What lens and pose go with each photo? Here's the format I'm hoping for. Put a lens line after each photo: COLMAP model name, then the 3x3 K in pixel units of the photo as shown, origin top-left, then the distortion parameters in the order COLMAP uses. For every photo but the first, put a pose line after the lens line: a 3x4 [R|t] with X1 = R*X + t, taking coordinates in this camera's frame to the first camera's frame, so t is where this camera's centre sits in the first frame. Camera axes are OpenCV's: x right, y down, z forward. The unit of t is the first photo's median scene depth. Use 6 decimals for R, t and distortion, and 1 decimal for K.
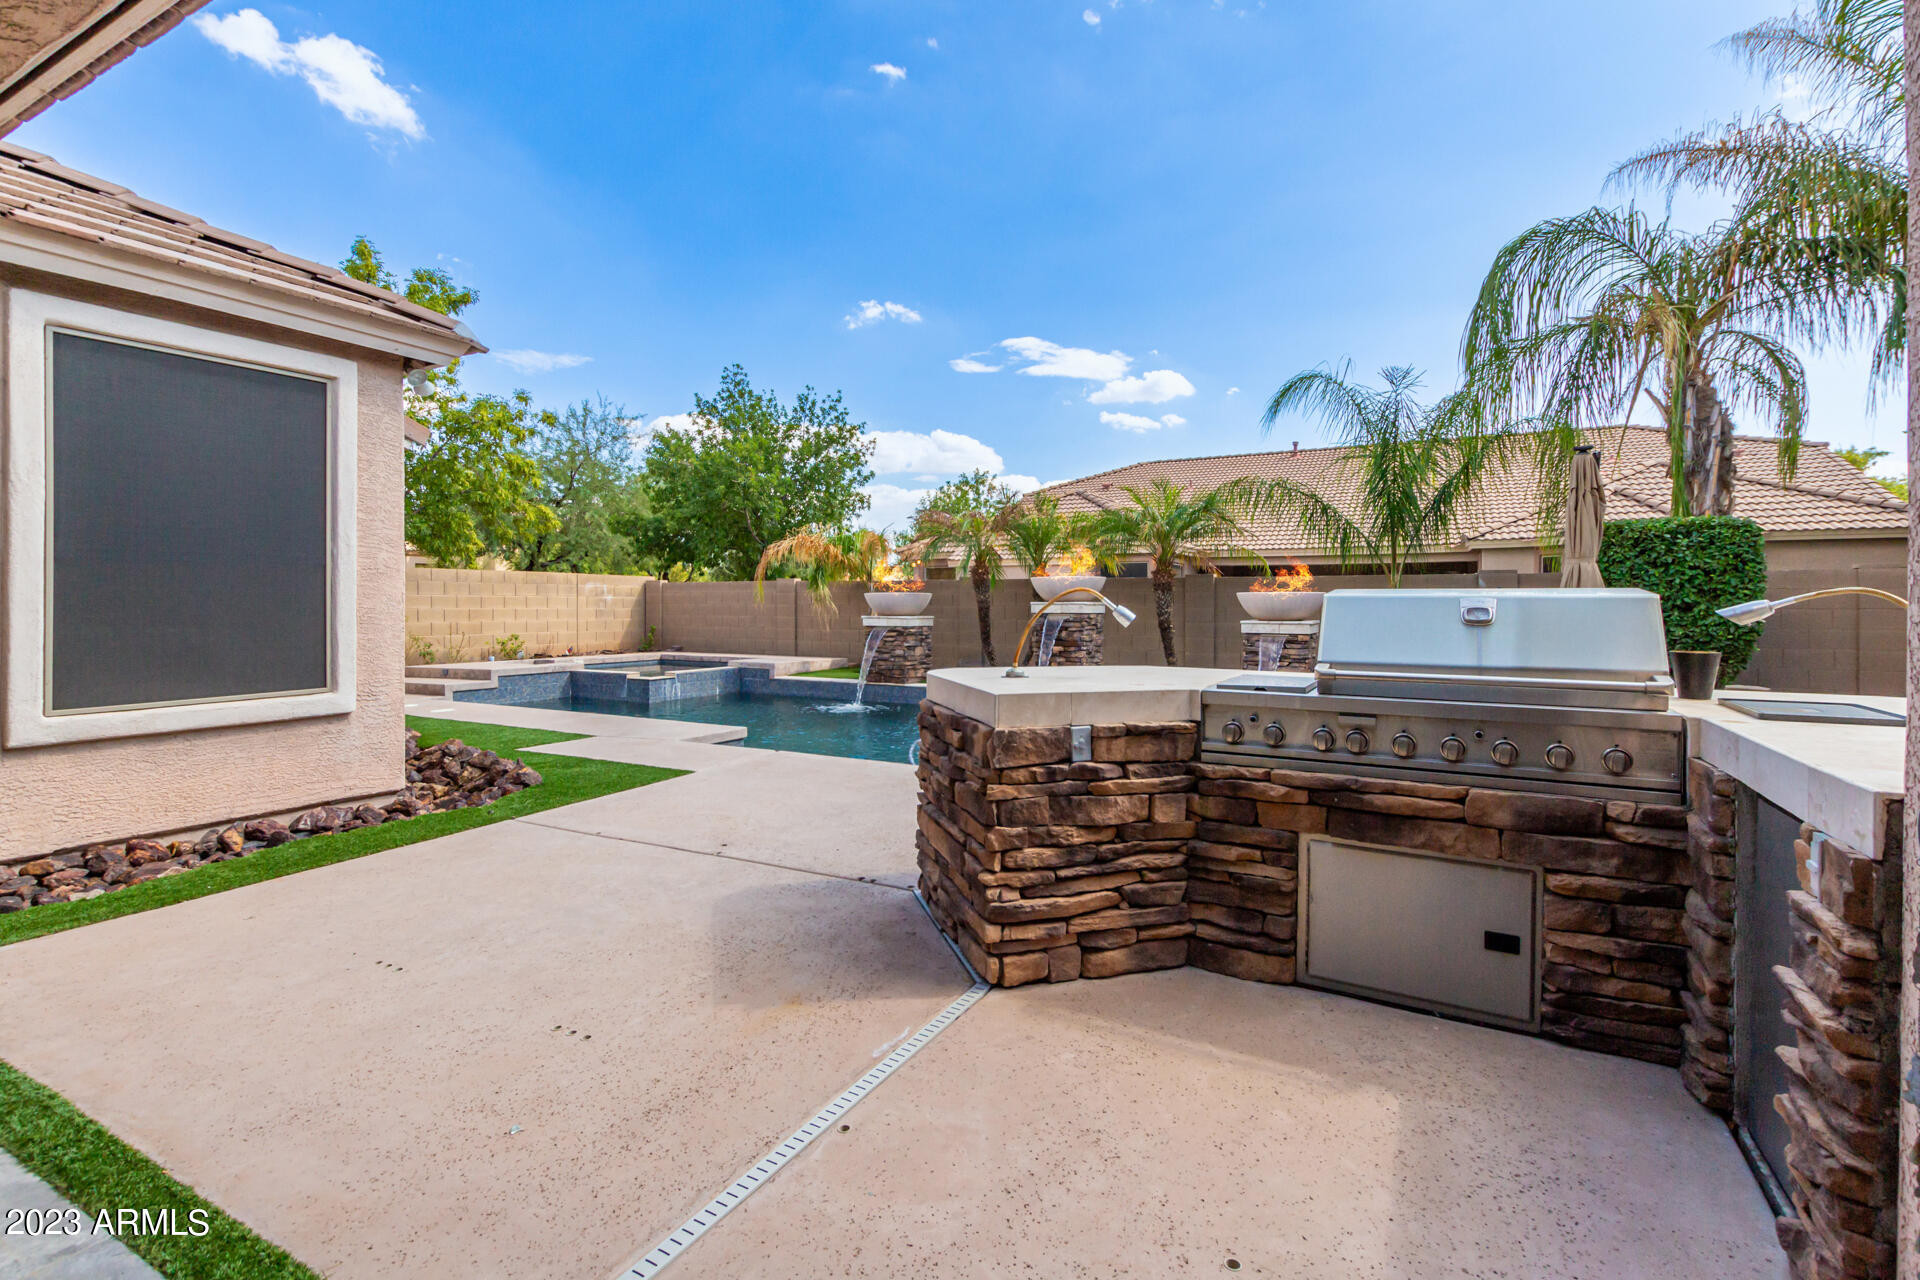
lens RADIAL K [[891.2, 0, 961.8], [0, 891.2, 609.0], [0, 0, 1]] dist [0.004724, -0.000477]
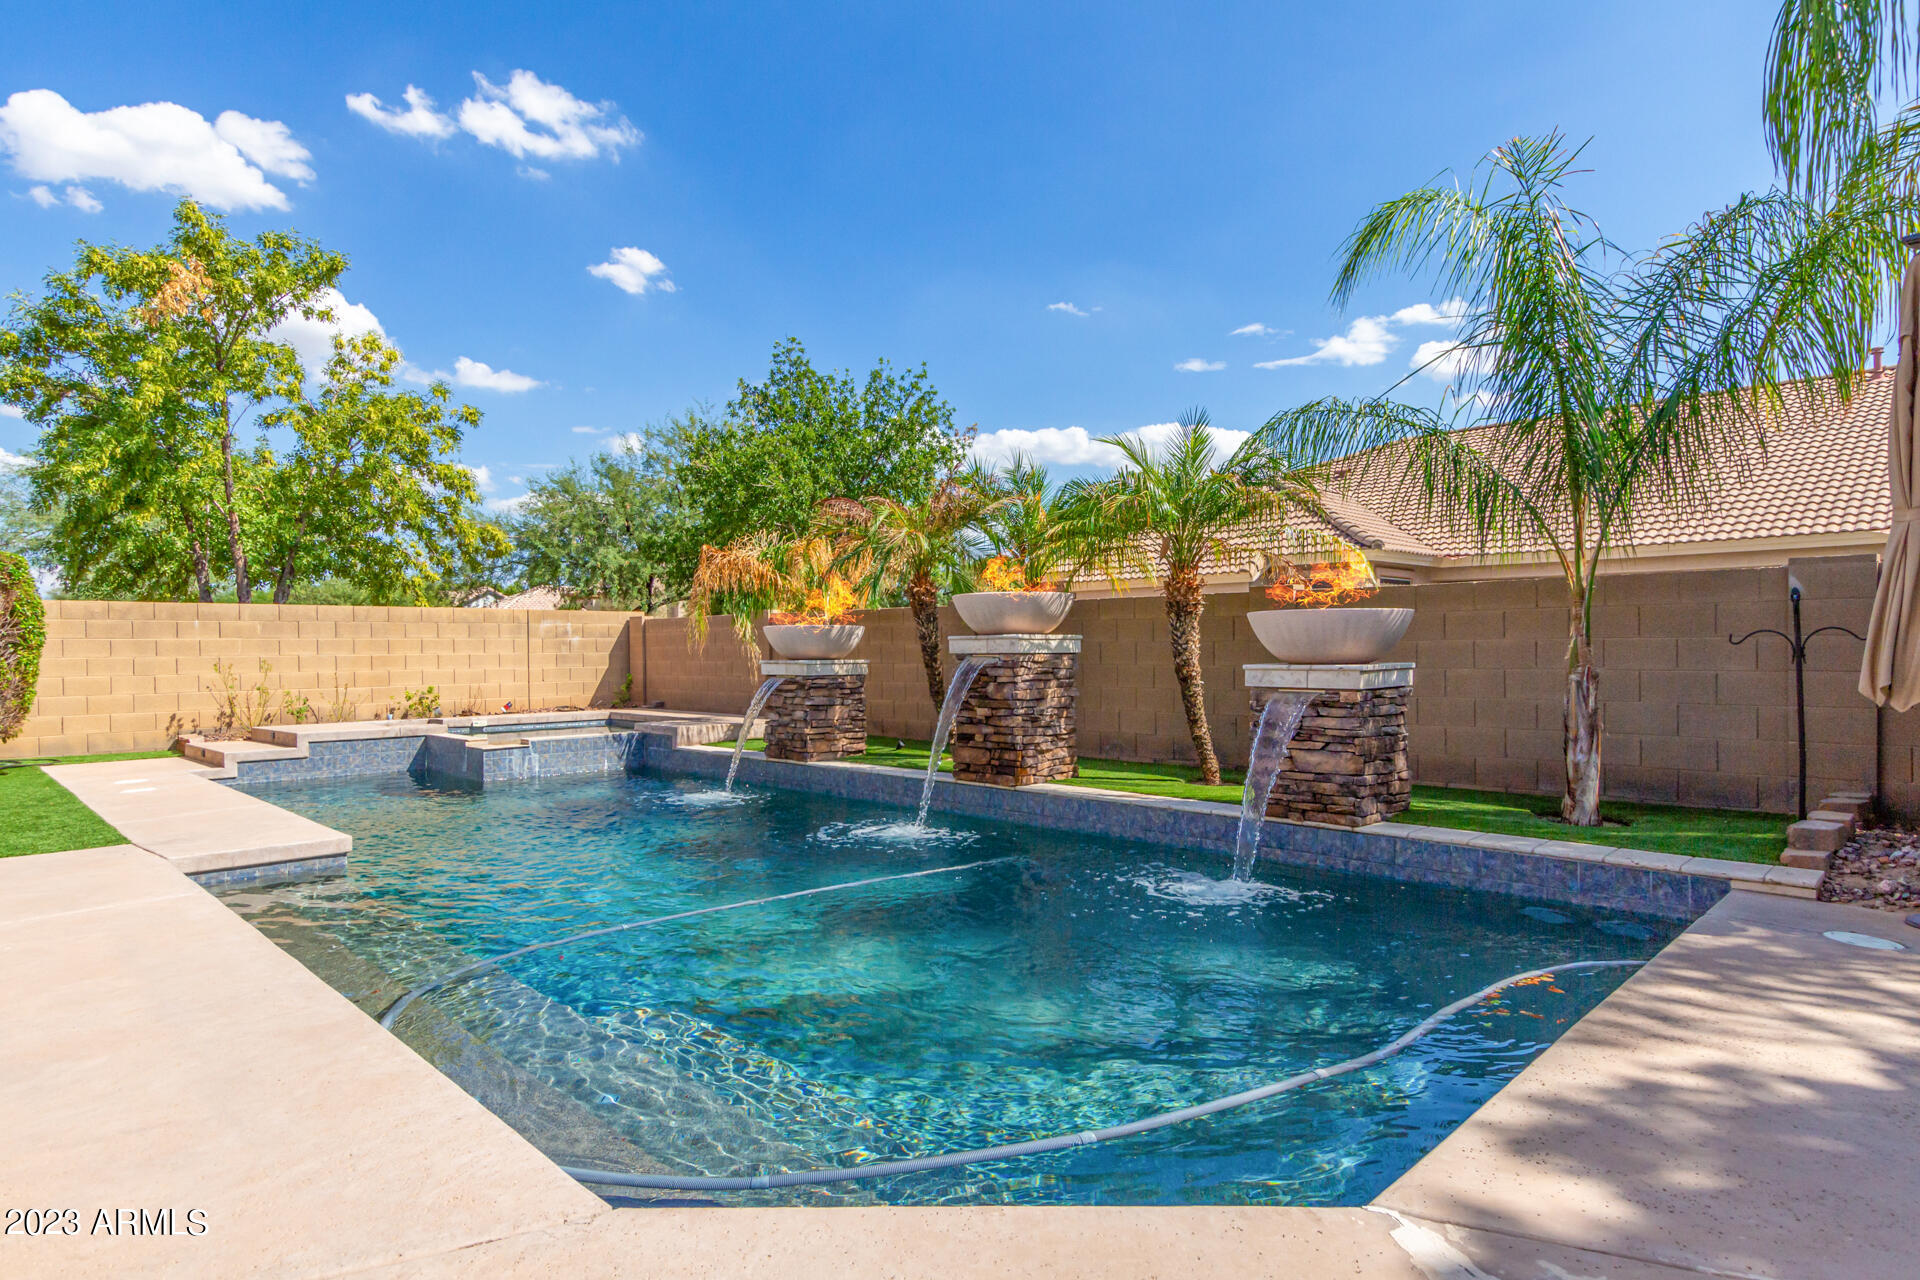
lens RADIAL K [[1061.8, 0, 960.0], [0, 1061.8, 640.0], [0, 0, 1]] dist [0.002947, 0.000476]
pose [[0.956132, -0.012428, -0.292671, 0.403223], [0.008783, 0.999867, -0.013765, 0.007156], [0.292803, 0.010591, 0.956114, 0.400516]]
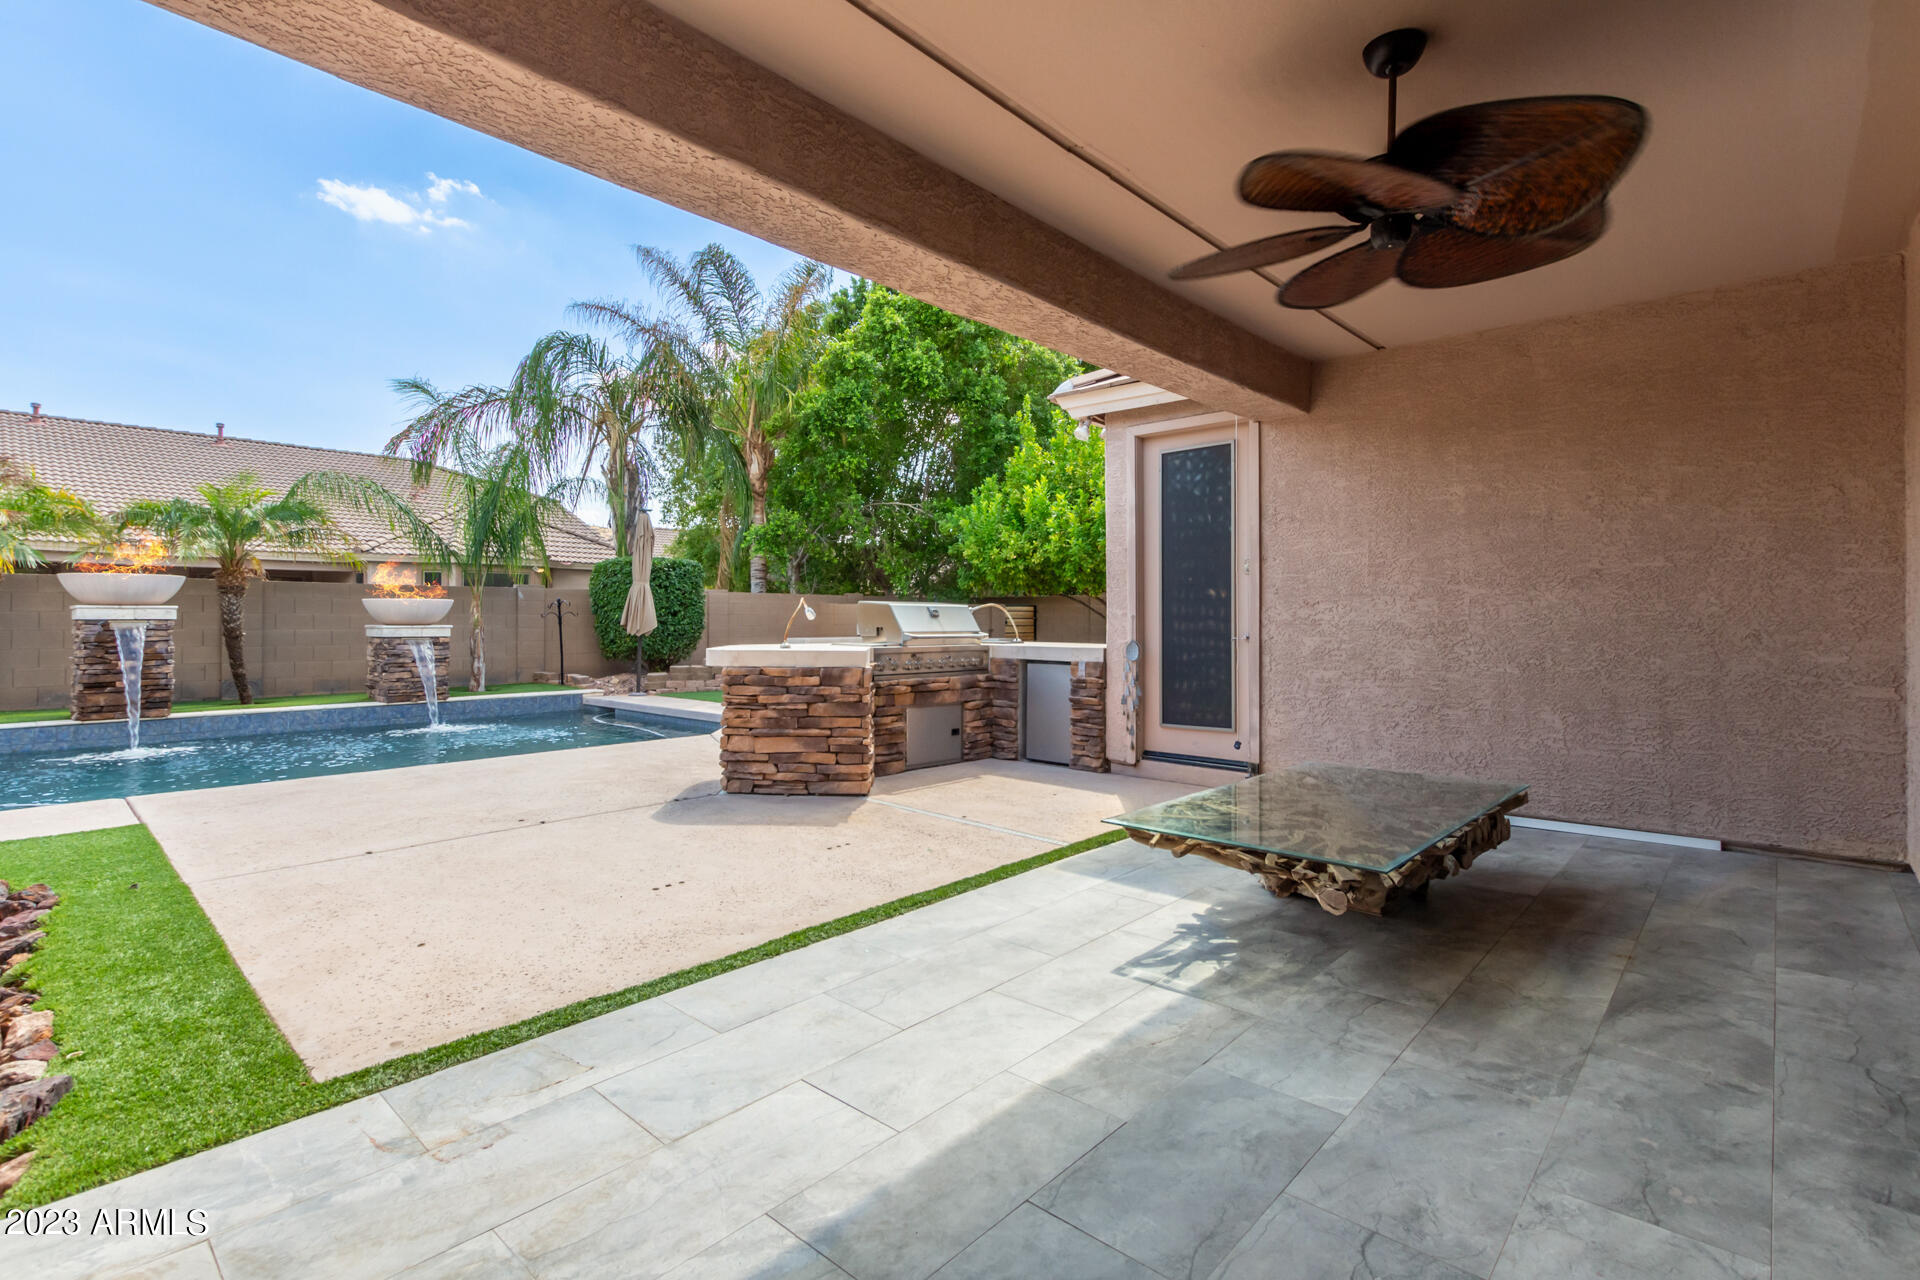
lens RADIAL K [[891.2, 0, 961.8], [0, 891.2, 609.0], [0, 0, 1]] dist [0.004724, -0.000477]
pose [[0.235246, 0.008179, 0.971902, -0.655353], [0.003470, 0.999951, -0.009256, 0.007025], [-0.971930, 0.005550, 0.235206, 0.107582]]
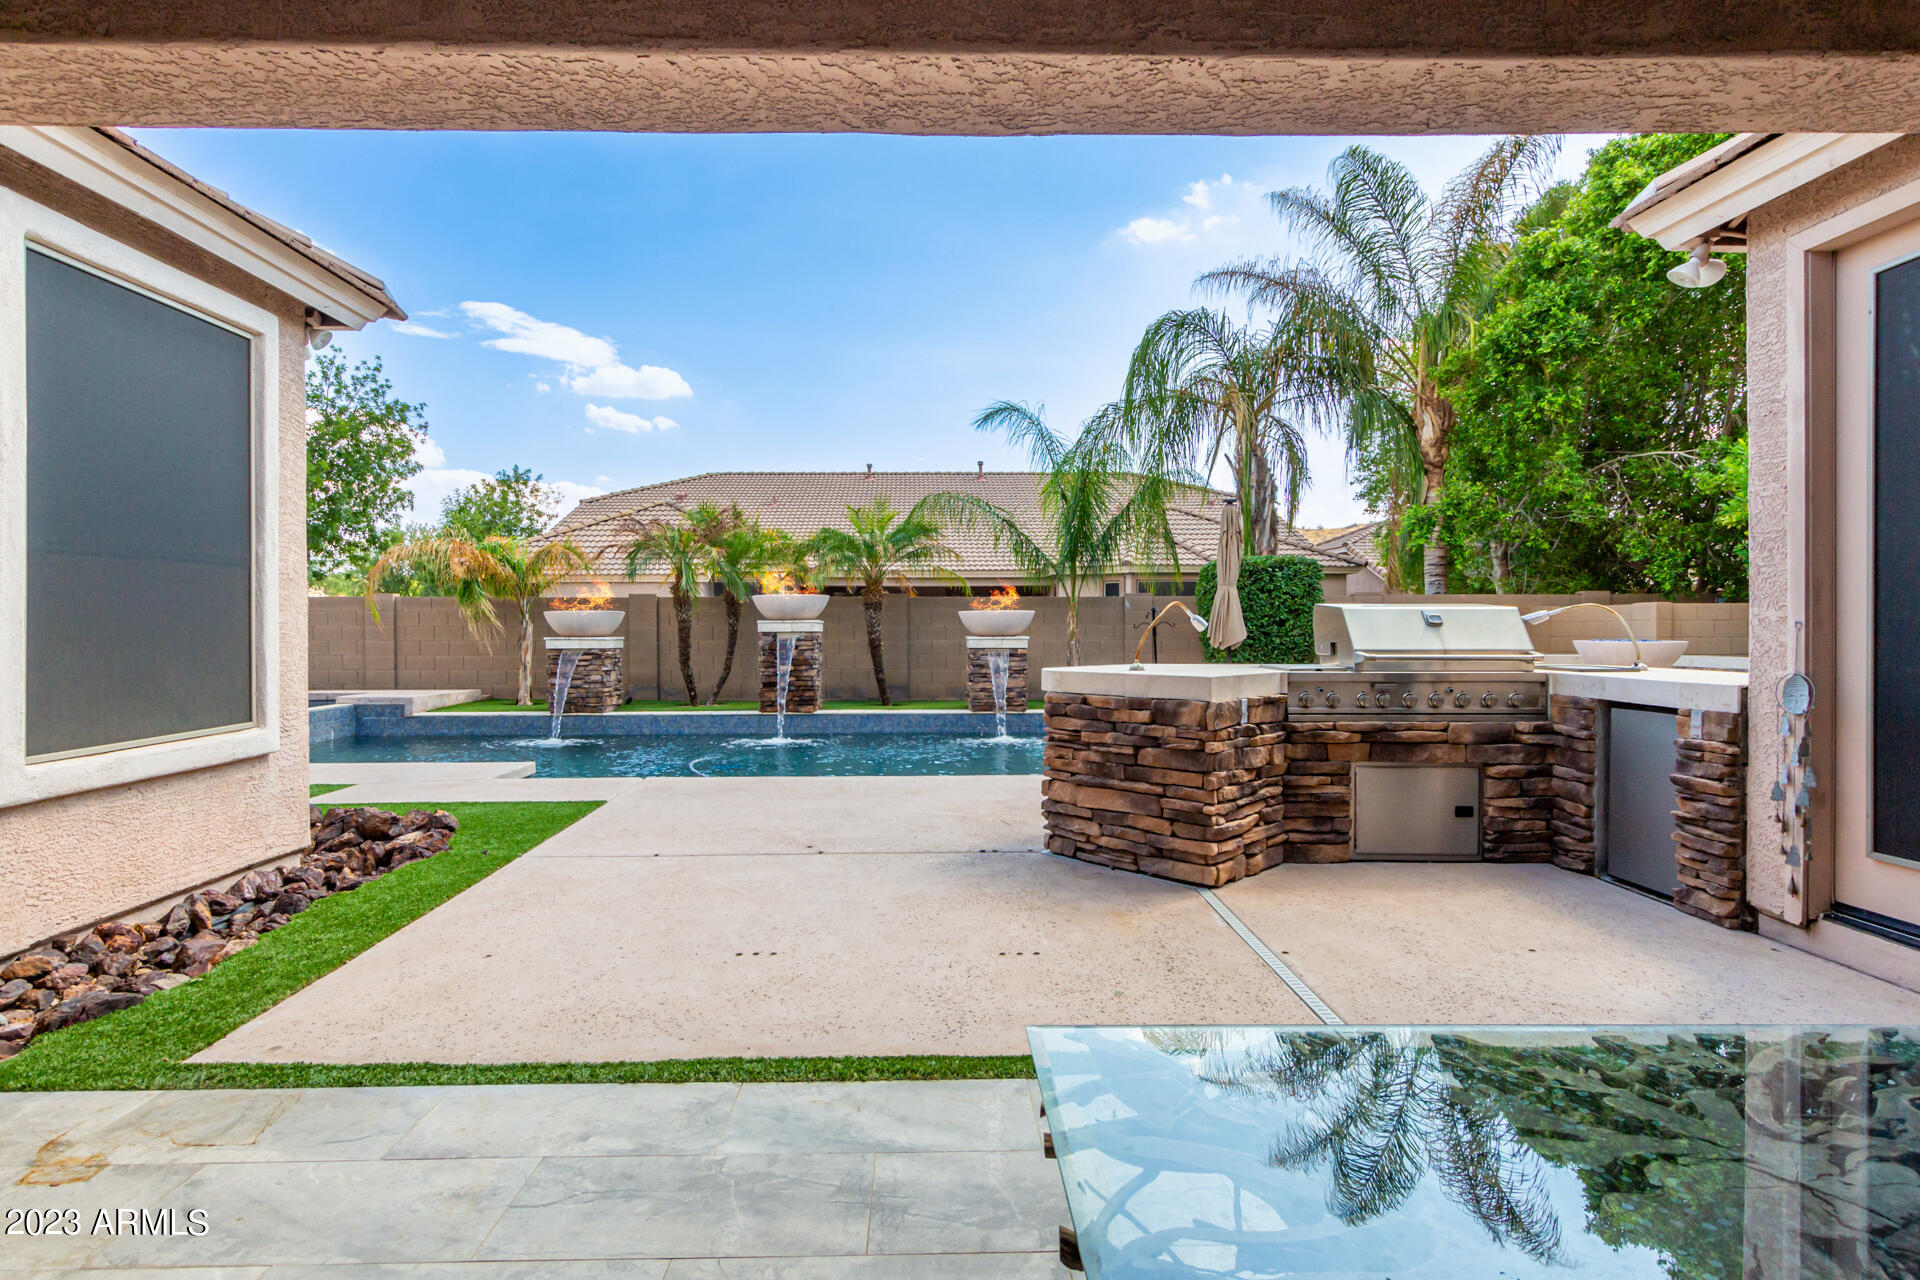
lens RADIAL K [[992.8, 0, 944.2], [0, 992.8, 636.7], [0, 0, 1]] dist [0.010081, -0.009386]
pose [[0.867277, -0.009207, 0.497740, -0.380408], [0.007632, 0.999957, 0.005199, 0.007532], [-0.497767, -0.000710, 0.867311, -0.047024]]
